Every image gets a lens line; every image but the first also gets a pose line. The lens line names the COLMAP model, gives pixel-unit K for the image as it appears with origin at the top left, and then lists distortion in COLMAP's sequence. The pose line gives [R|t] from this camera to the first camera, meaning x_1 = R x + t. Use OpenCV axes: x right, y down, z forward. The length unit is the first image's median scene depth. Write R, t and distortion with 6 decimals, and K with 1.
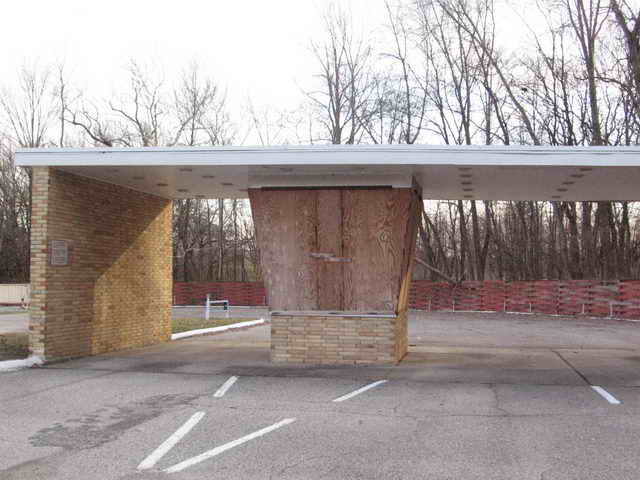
lens RADIAL K [[879.1, 0, 310.7], [0, 879.1, 239.3], [0, 0, 1]] dist [-0.112078, 0.000000]
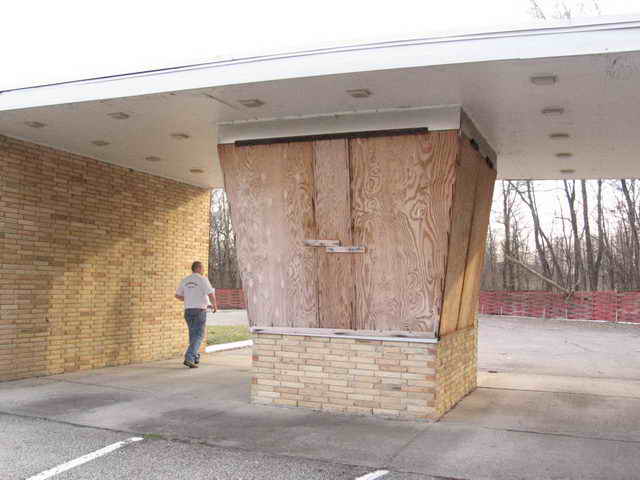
lens RADIAL K [[669.7, 0, 318.2], [0, 669.7, 245.8], [0, 0, 1]] dist [-0.099125, 0.000000]
pose [[0.978608, 0.002368, -0.205718, 0.096359], [-0.006150, 0.999824, -0.017748, 0.025379], [0.205640, 0.018634, 0.978450, 0.451567]]
